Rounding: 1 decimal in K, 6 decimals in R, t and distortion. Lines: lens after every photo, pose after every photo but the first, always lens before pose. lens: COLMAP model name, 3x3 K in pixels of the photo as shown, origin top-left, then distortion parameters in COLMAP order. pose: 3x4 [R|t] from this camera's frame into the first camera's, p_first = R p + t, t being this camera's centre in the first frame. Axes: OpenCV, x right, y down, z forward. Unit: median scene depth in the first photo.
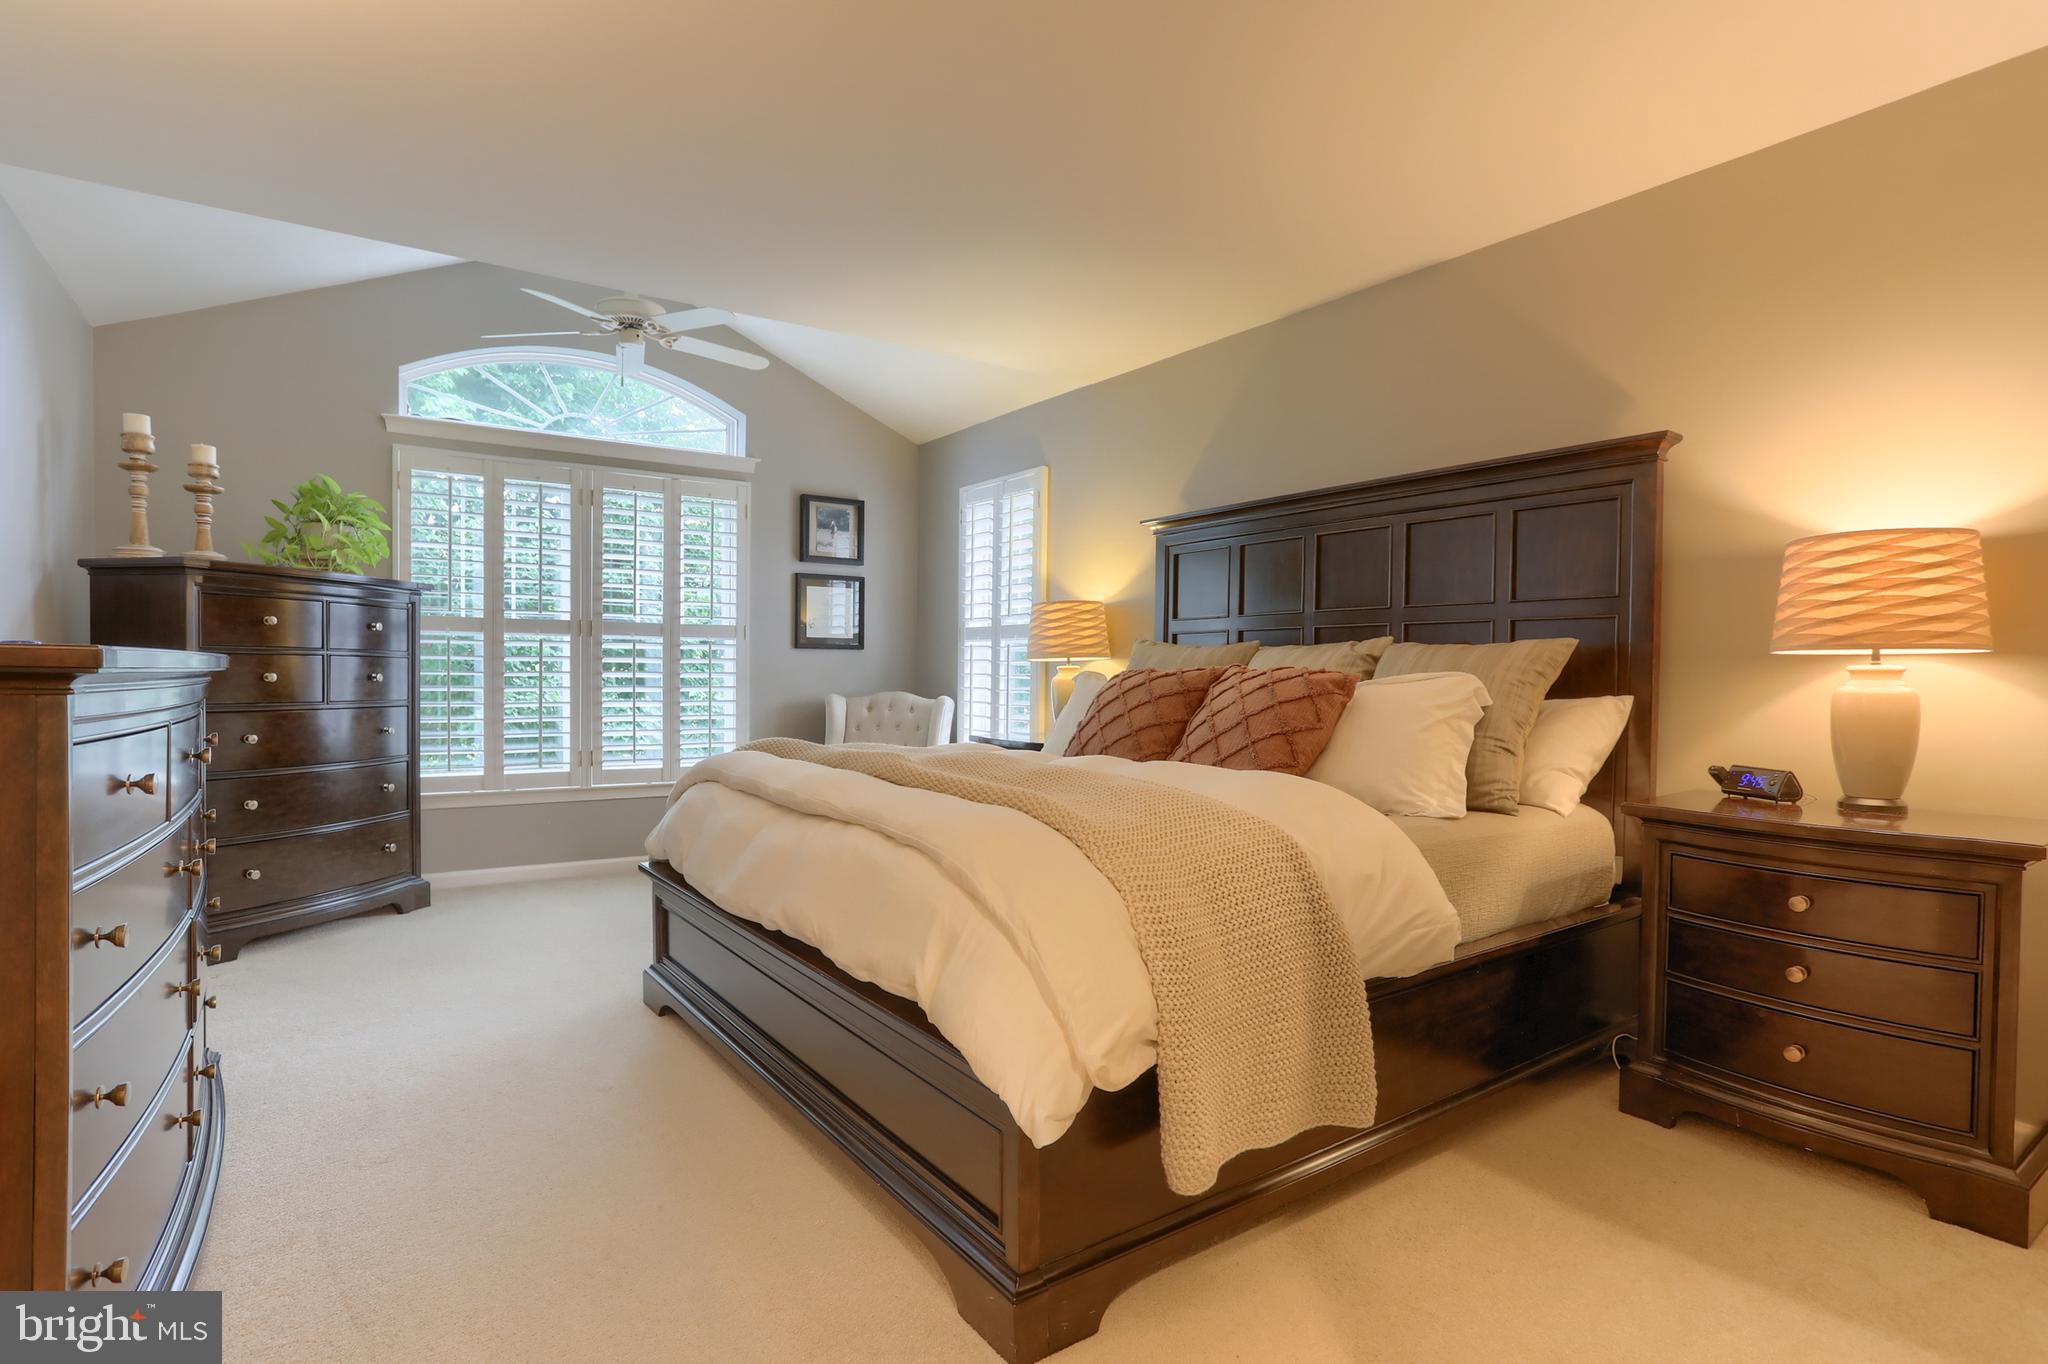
lens RADIAL K [[1033.2, 0, 1022.8], [0, 1033.2, 664.8], [0, 0, 1]] dist [-0.064171, 0.041746]
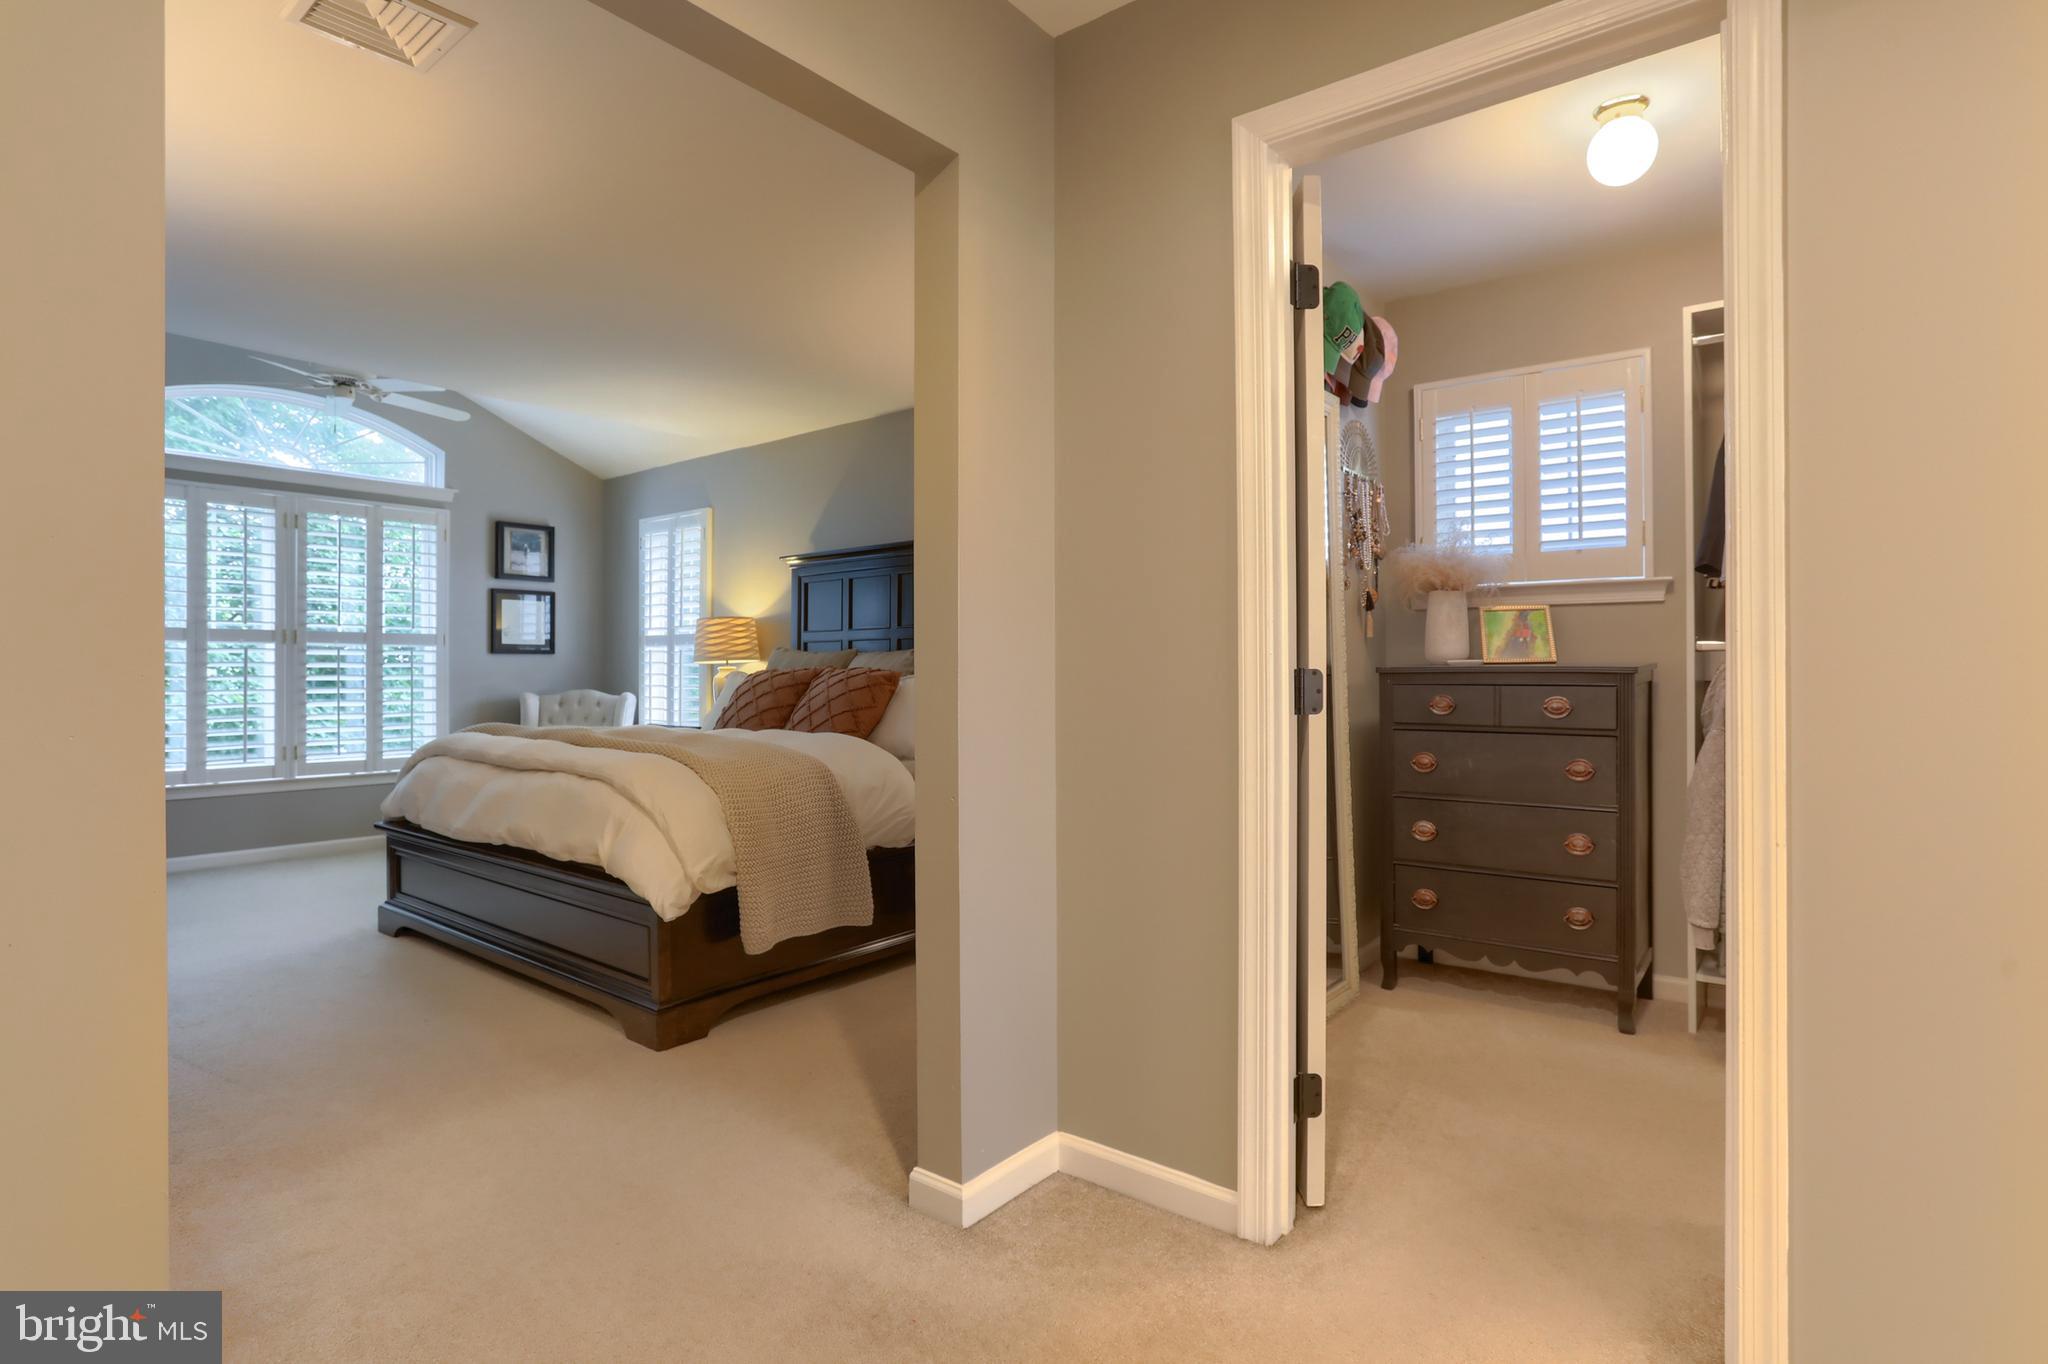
lens RADIAL K [[1033.2, 0, 1022.8], [0, 1033.2, 664.8], [0, 0, 1]] dist [-0.064171, 0.041746]
pose [[0.960199, -0.008044, 0.279202, 0.036043], [0.007587, 0.999968, 0.002718, -0.002118], [-0.279215, -0.000492, 0.960228, -0.293641]]
